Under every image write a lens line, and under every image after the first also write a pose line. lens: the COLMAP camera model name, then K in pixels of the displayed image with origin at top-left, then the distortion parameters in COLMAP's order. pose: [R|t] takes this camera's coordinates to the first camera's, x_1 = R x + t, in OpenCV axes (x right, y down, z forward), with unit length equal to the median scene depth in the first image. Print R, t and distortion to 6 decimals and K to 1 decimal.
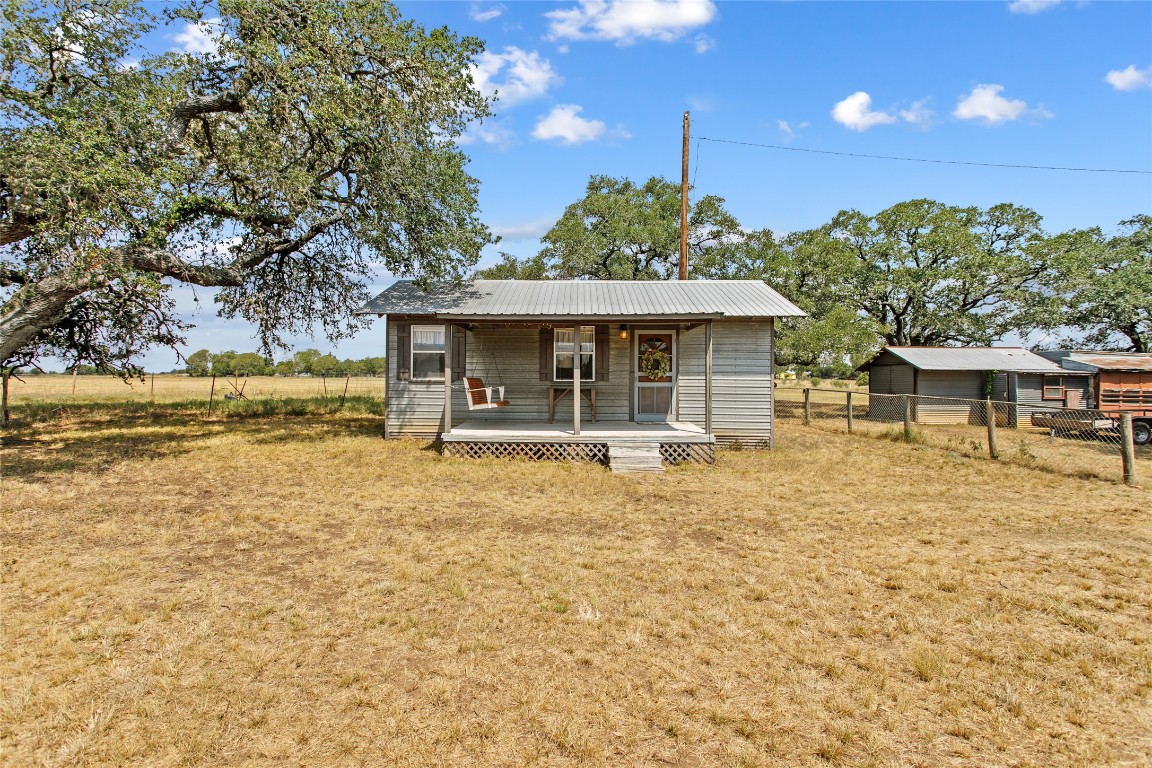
lens RADIAL K [[539.1, 0, 566.6], [0, 539.1, 380.6], [0, 0, 1]] dist [0.003023, 0.000371]
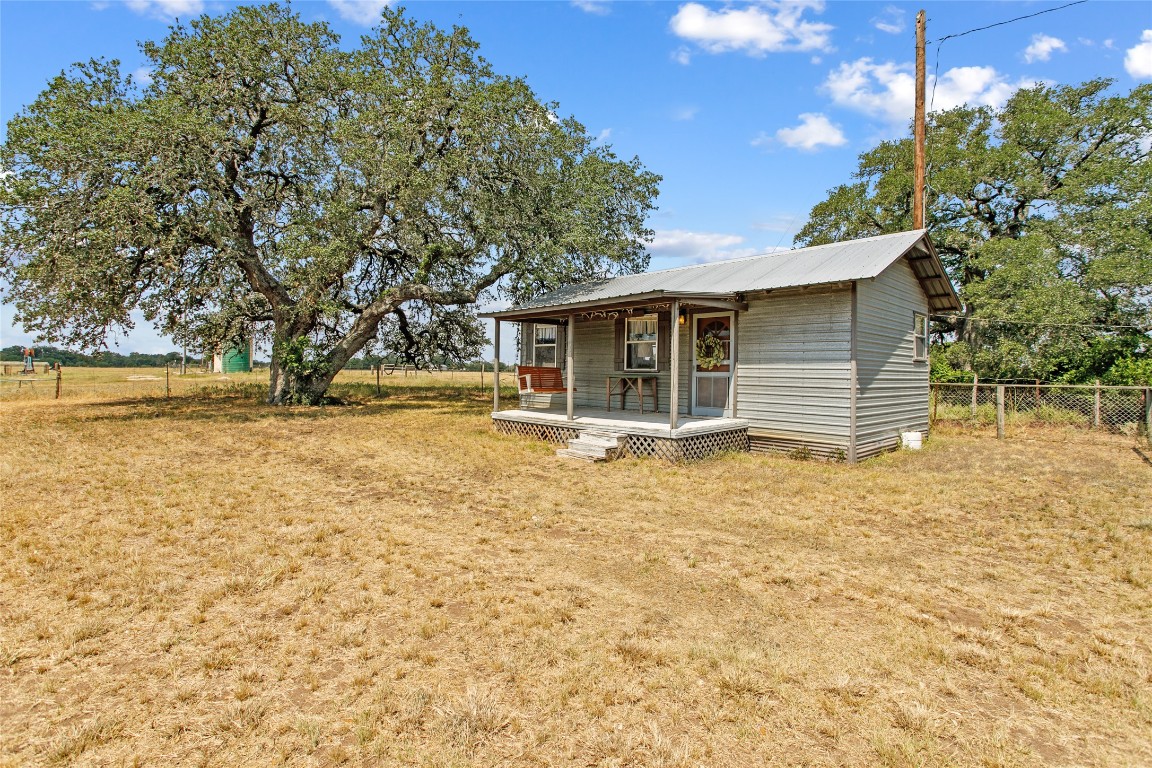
lens RADIAL K [[539.1, 0, 566.6], [0, 539.1, 380.6], [0, 0, 1]] dist [0.003023, 0.000371]
pose [[0.710709, 0.014125, -0.703345, 0.616799], [-0.010008, 0.999900, 0.009967, 0.010914], [0.703415, -0.000044, 0.710779, 0.206826]]
